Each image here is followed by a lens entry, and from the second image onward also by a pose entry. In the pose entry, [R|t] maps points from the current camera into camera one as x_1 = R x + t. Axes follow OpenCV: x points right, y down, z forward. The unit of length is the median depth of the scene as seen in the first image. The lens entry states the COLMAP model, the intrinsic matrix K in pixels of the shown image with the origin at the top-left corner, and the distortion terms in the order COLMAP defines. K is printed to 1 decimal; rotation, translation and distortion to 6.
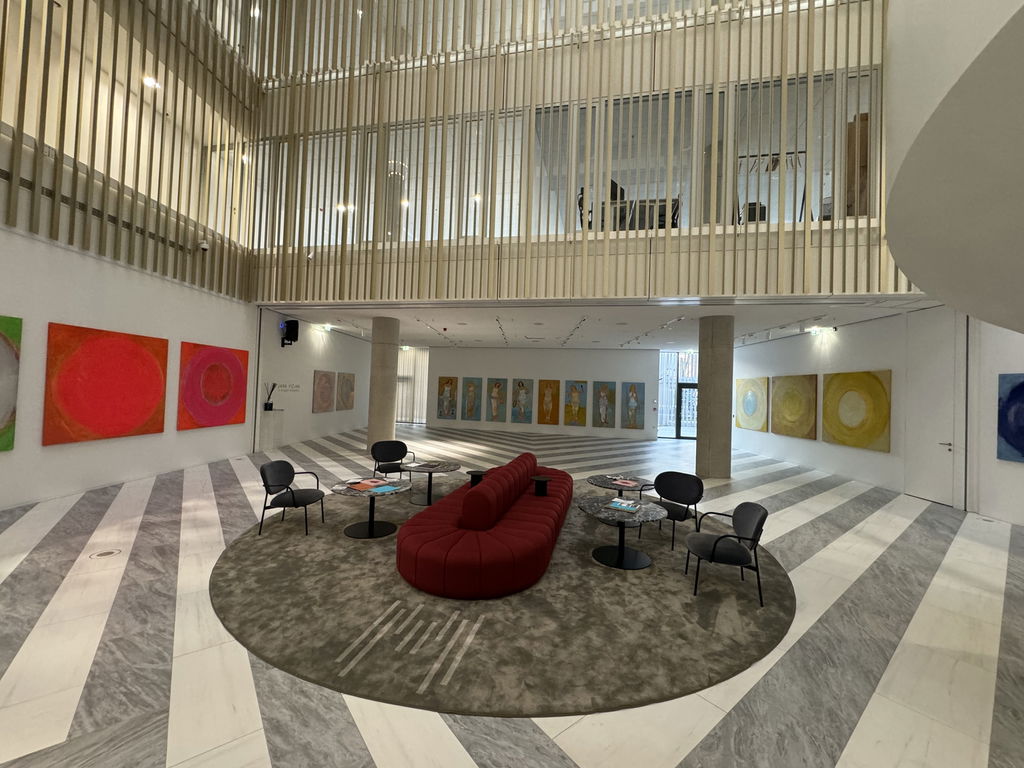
lens RADIAL K [[406.5, 0, 512.8], [0, 406.5, 381.4], [0, 0, 1]] dist [-0.000801, 0.000326]
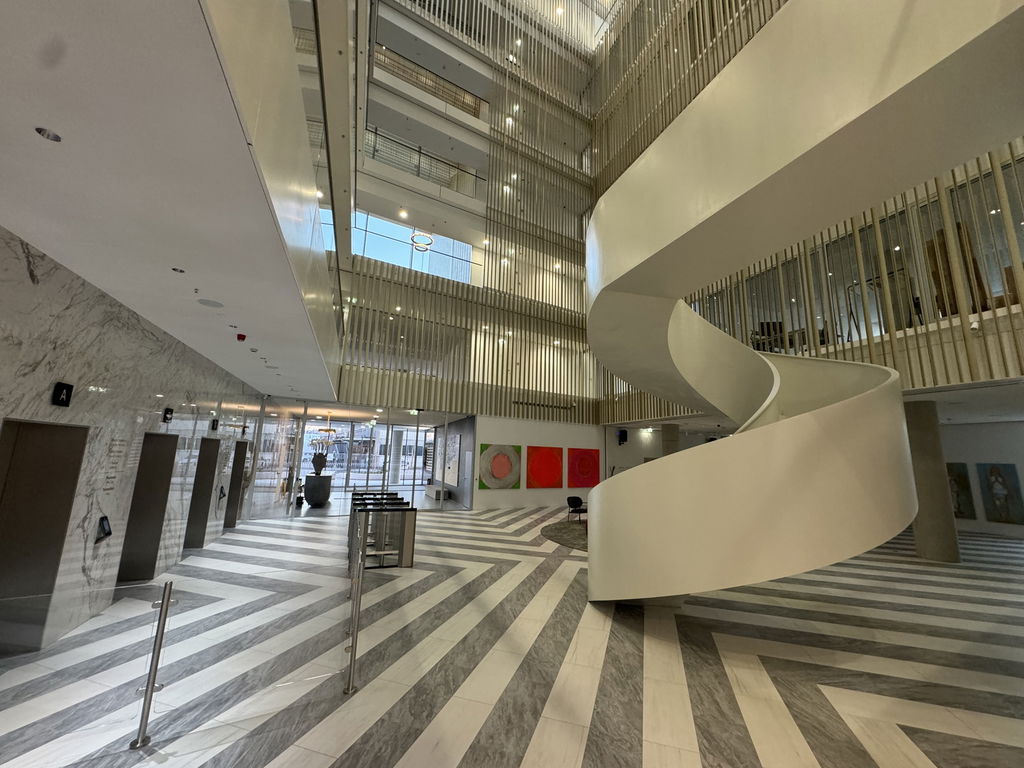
lens RADIAL K [[406.5, 0, 511.6], [0, 406.5, 382.4], [0, 0, 1]] dist [-0.000801, 0.000326]
pose [[0.548849, -0.171513, -0.818137, 1.034172], [0.007958, 0.979752, -0.200054, -0.003961], [0.835884, 0.103289, 0.539101, -0.593275]]
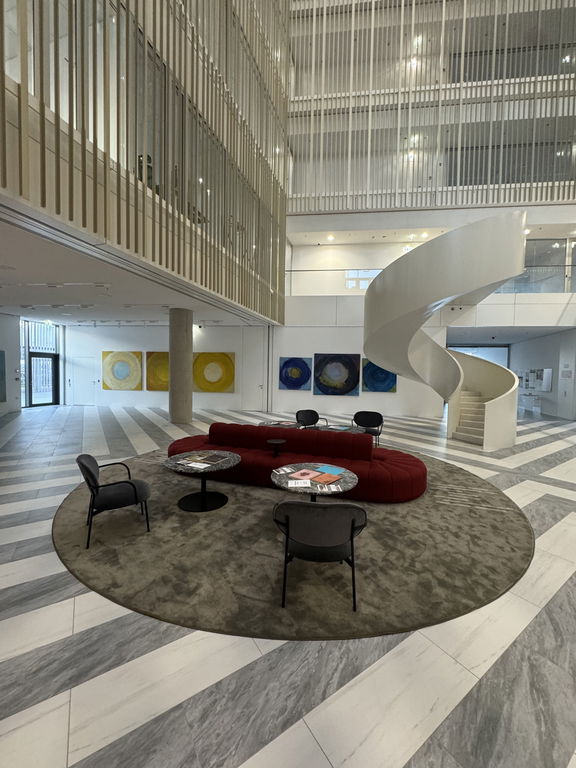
lens RADIAL K [[304.9, 0, 288.2], [0, 304.9, 383.9], [0, 0, 1]] dist [-0.000801, 0.000326]
pose [[0.083063, -0.070645, 0.994037, -0.553773], [-0.038179, 0.996526, 0.074012, 0.004800], [-0.995813, -0.044099, 0.080077, 0.561410]]
